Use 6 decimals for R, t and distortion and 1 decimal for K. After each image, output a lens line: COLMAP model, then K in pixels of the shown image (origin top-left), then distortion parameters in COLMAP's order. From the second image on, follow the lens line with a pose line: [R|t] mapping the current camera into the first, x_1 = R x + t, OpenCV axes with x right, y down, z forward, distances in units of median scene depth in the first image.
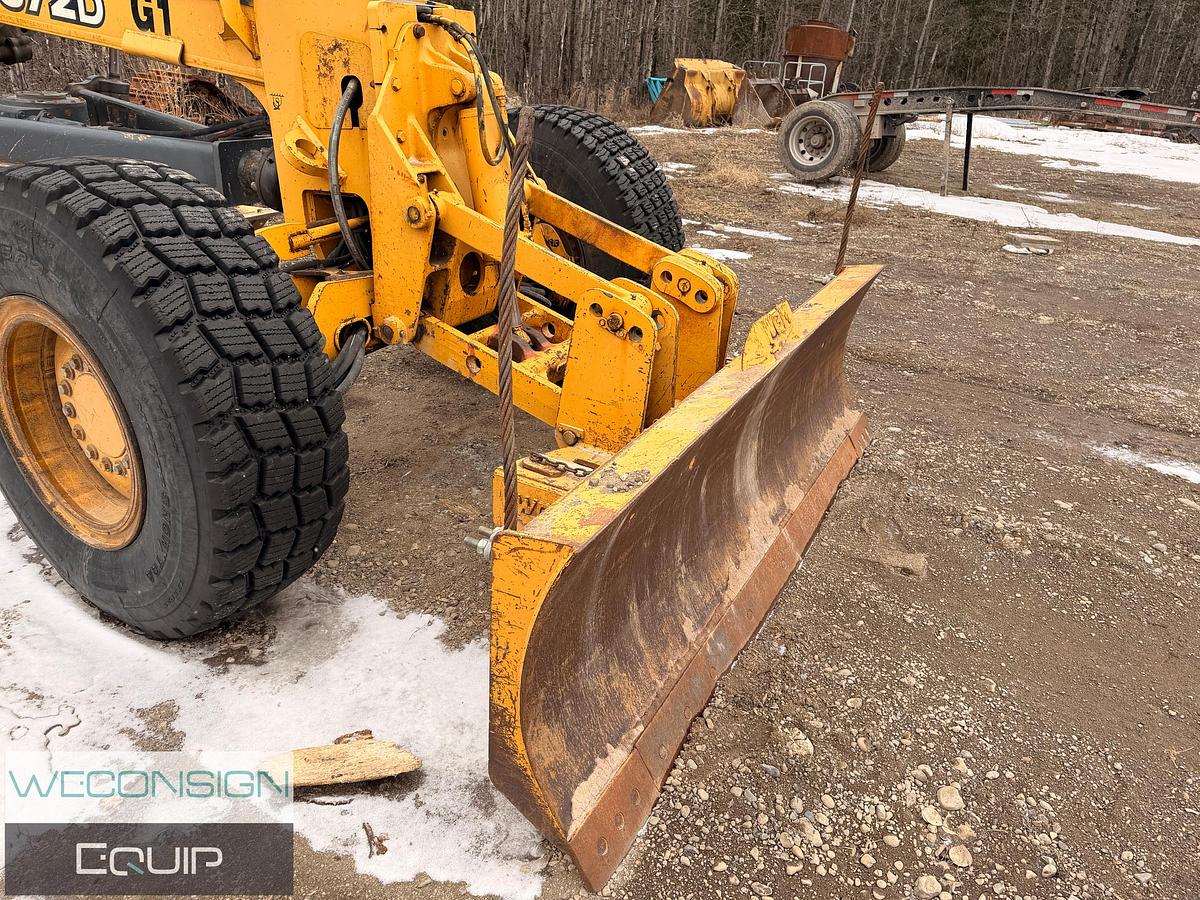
lens RADIAL K [[839.5, 0, 601.4], [0, 839.5, 449.0], [0, 0, 1]] dist [0.035636, -0.042830]
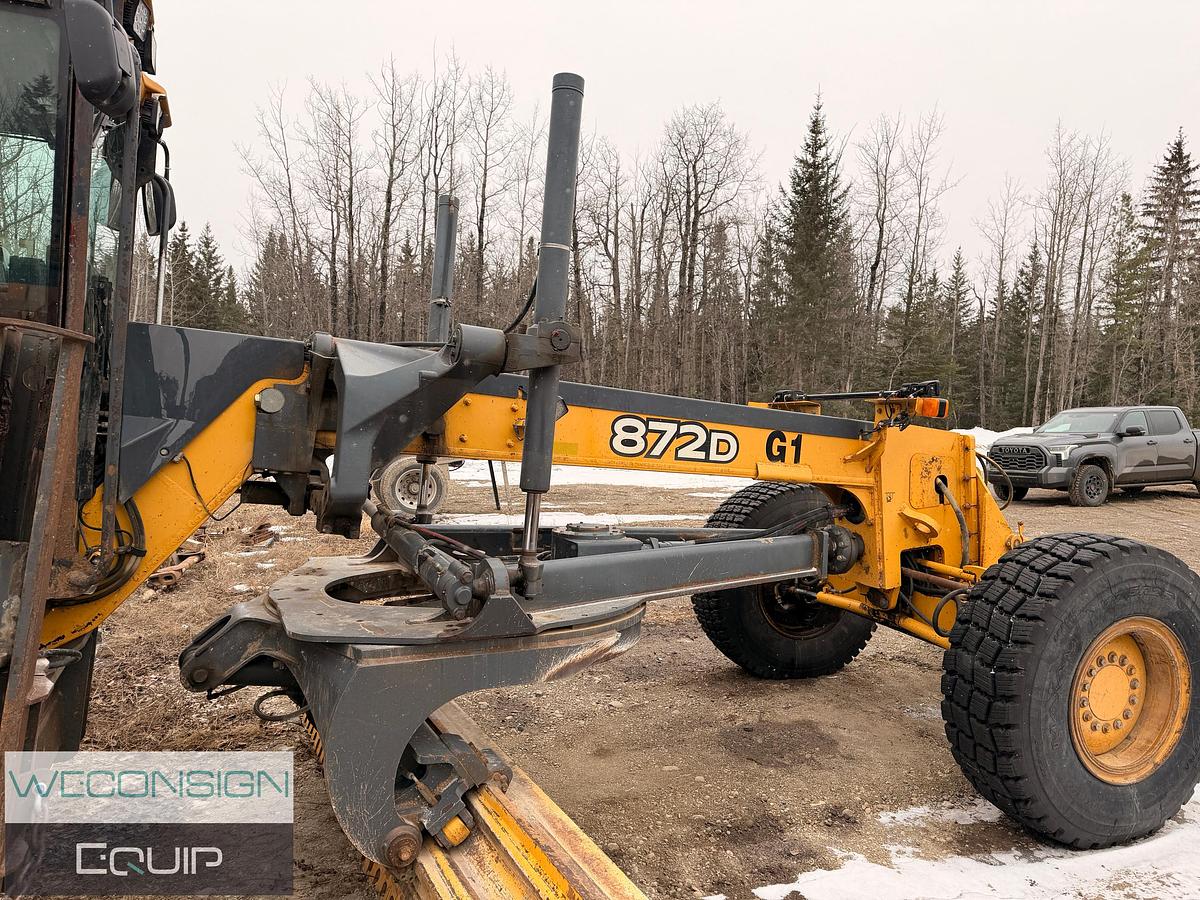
lens RADIAL K [[834.0, 0, 613.9], [0, 834.0, 456.6], [0, 0, 1]] dist [0.069651, -0.082684]
pose [[0.603125, -0.093235, 0.792179, -2.195939], [0.369451, 0.912844, -0.173845, -0.471401], [-0.706928, 0.397521, 0.585004, 0.527956]]
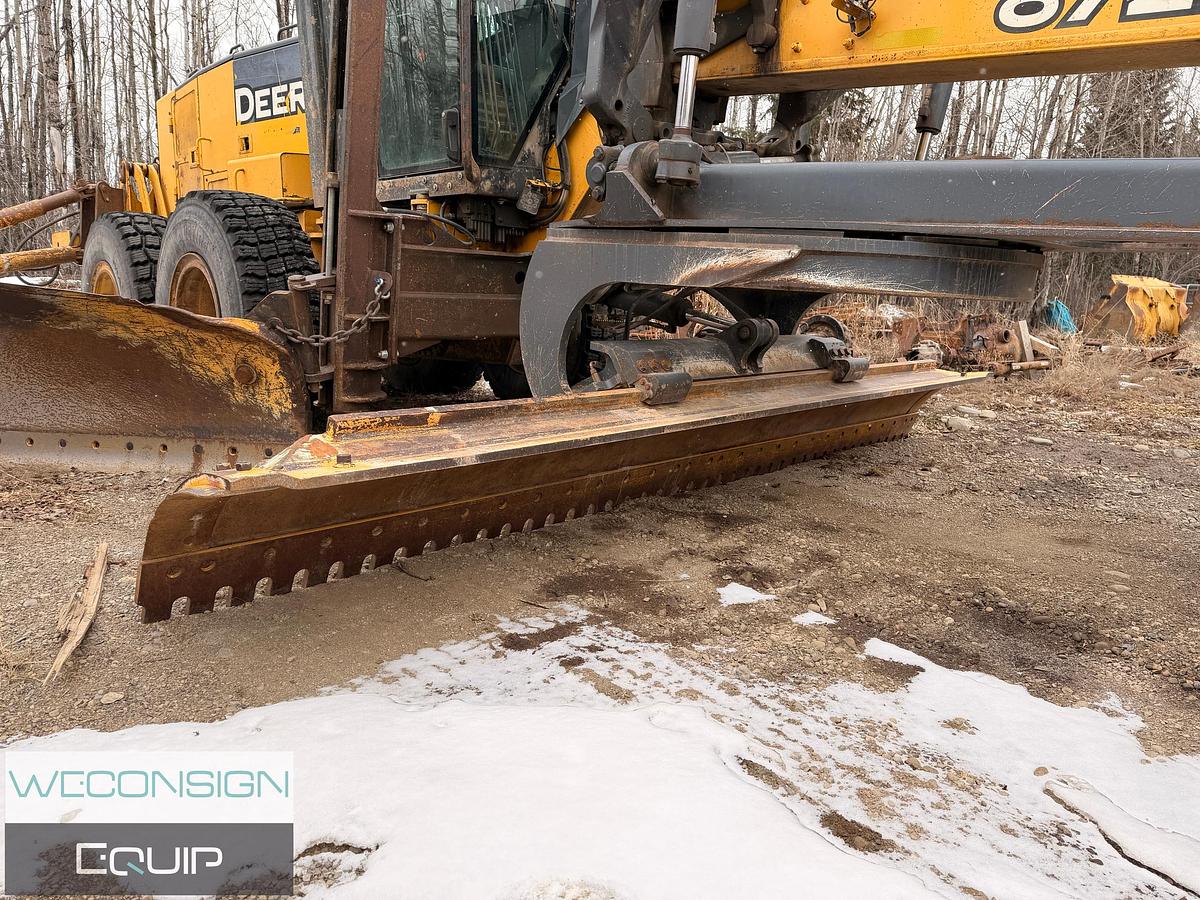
lens RADIAL K [[832.9, 0, 598.6], [0, 832.9, 448.2], [0, 0, 1]] dist [0.078717, -0.094861]
pose [[0.951527, 0.029003, -0.306195, -1.127957], [-0.111245, 0.960596, -0.254716, 0.041456], [0.286742, 0.276432, 0.917259, 0.490555]]
